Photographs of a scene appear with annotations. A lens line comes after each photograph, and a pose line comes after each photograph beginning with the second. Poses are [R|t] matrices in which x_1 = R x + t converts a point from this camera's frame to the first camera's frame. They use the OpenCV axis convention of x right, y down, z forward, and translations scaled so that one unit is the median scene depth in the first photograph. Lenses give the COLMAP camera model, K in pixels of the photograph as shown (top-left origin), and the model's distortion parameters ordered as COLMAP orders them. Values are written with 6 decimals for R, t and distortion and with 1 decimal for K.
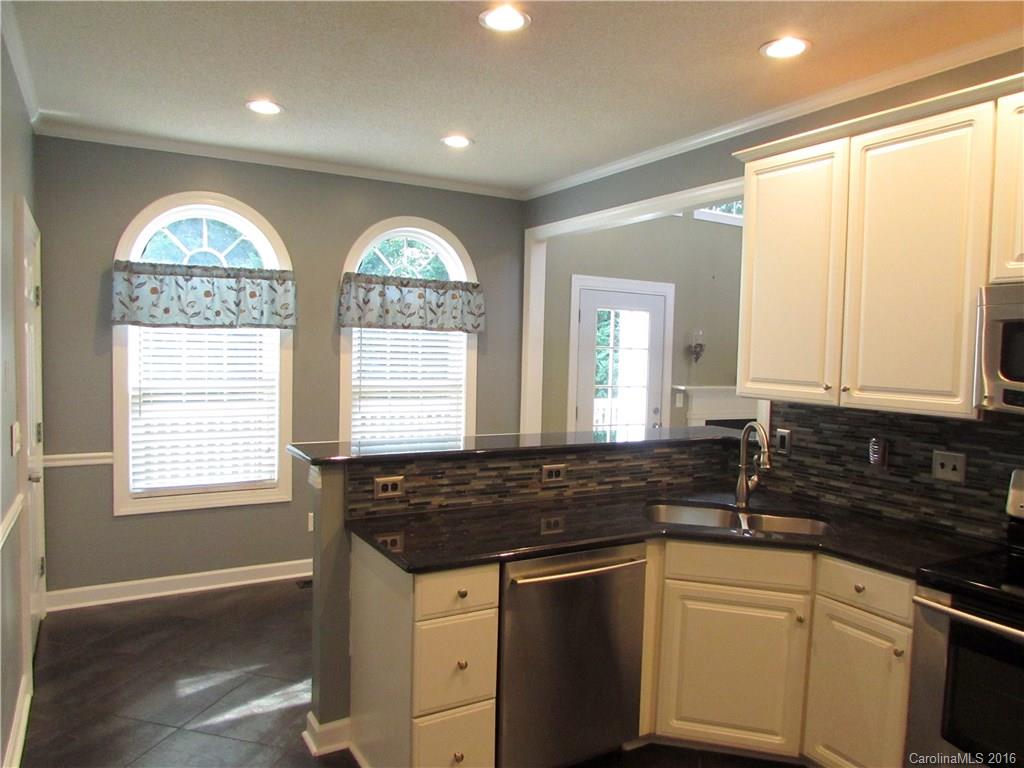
lens RADIAL K [[723.2, 0, 512.2], [0, 723.2, 382.9], [0, 0, 1]] dist [-0.042397, 0.027746]
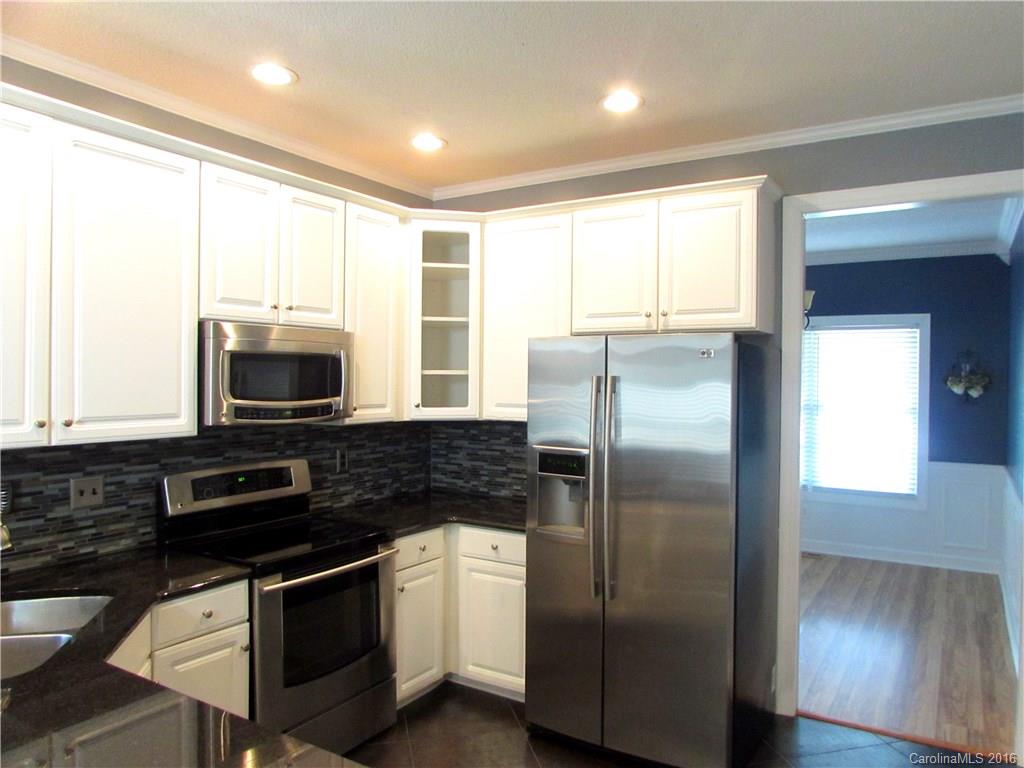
lens RADIAL K [[723.2, 0, 514.4], [0, 723.2, 384.1], [0, 0, 1]] dist [-0.042397, 0.027746]
pose [[-0.483427, -0.041509, 0.874400, -0.528644], [0.016594, 0.998261, 0.056563, -0.077434], [-0.875227, 0.041854, -0.481898, 0.969889]]
